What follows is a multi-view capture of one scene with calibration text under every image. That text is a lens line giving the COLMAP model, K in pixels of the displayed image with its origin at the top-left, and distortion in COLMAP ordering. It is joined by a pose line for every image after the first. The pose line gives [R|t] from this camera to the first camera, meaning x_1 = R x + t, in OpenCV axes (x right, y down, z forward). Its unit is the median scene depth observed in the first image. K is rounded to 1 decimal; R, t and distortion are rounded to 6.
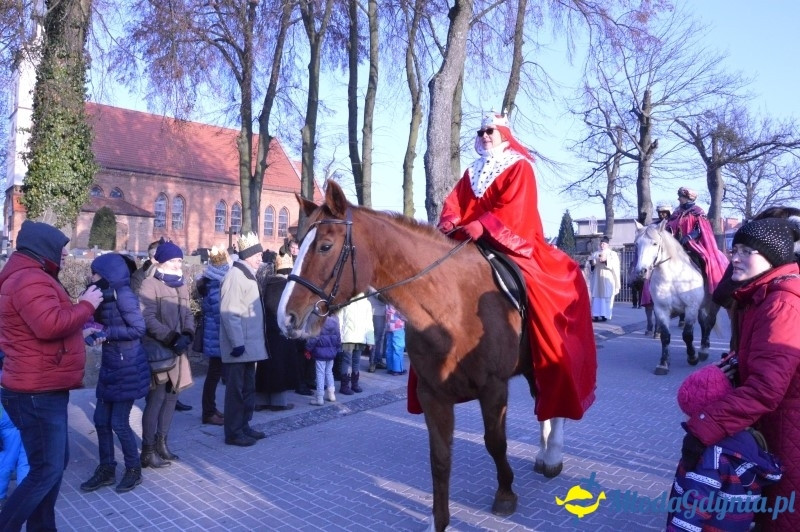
lens RADIAL K [[628.4, 0, 395.1], [0, 628.4, 266.0], [0, 0, 1]] dist [-0.038834, 0.004478]
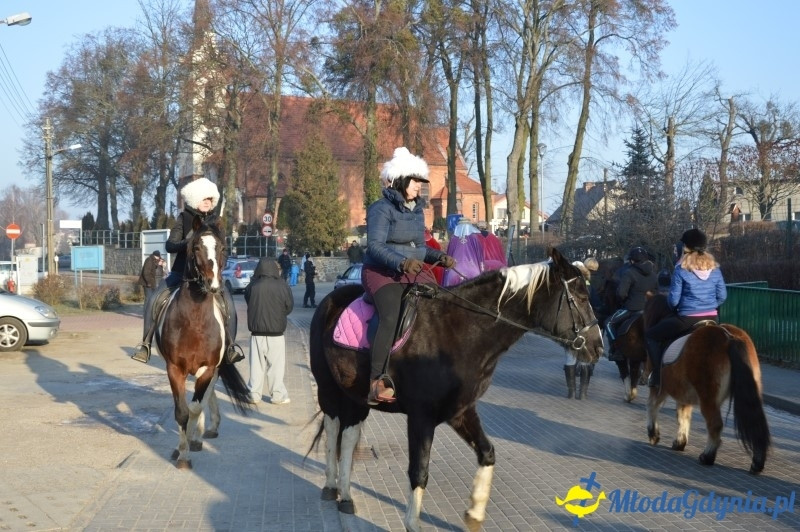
lens RADIAL K [[1028.3, 0, 395.4], [0, 1028.3, 267.4], [0, 0, 1]] dist [-0.007586, 0.025478]
pose [[0.984035, -0.025899, -0.176079, 0.147533], [0.031653, 0.999050, 0.029949, -0.008589], [0.175137, -0.035044, 0.983920, -1.365587]]
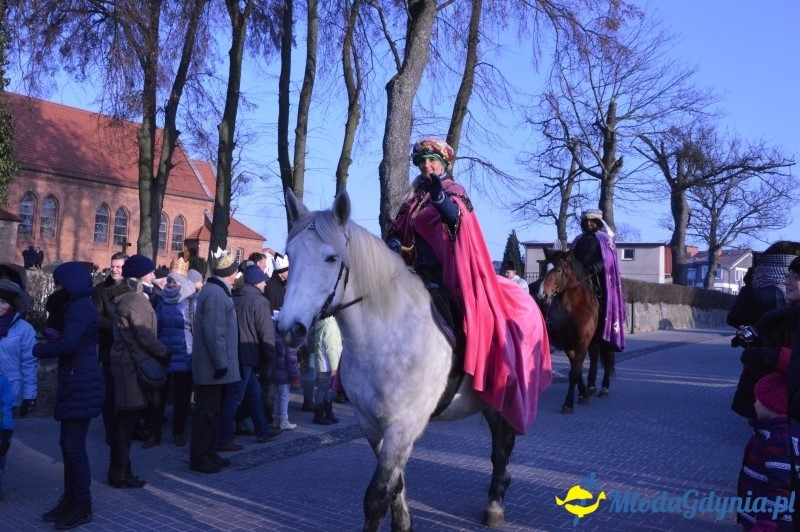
lens RADIAL K [[753.1, 0, 394.0], [0, 753.1, 268.7], [0, 0, 1]] dist [-0.065873, 0.062947]
pose [[0.992344, 0.030343, 0.119720, -0.027191], [-0.026721, 0.999139, -0.031752, 0.001846], [-0.120581, 0.028310, 0.992300, -0.027200]]
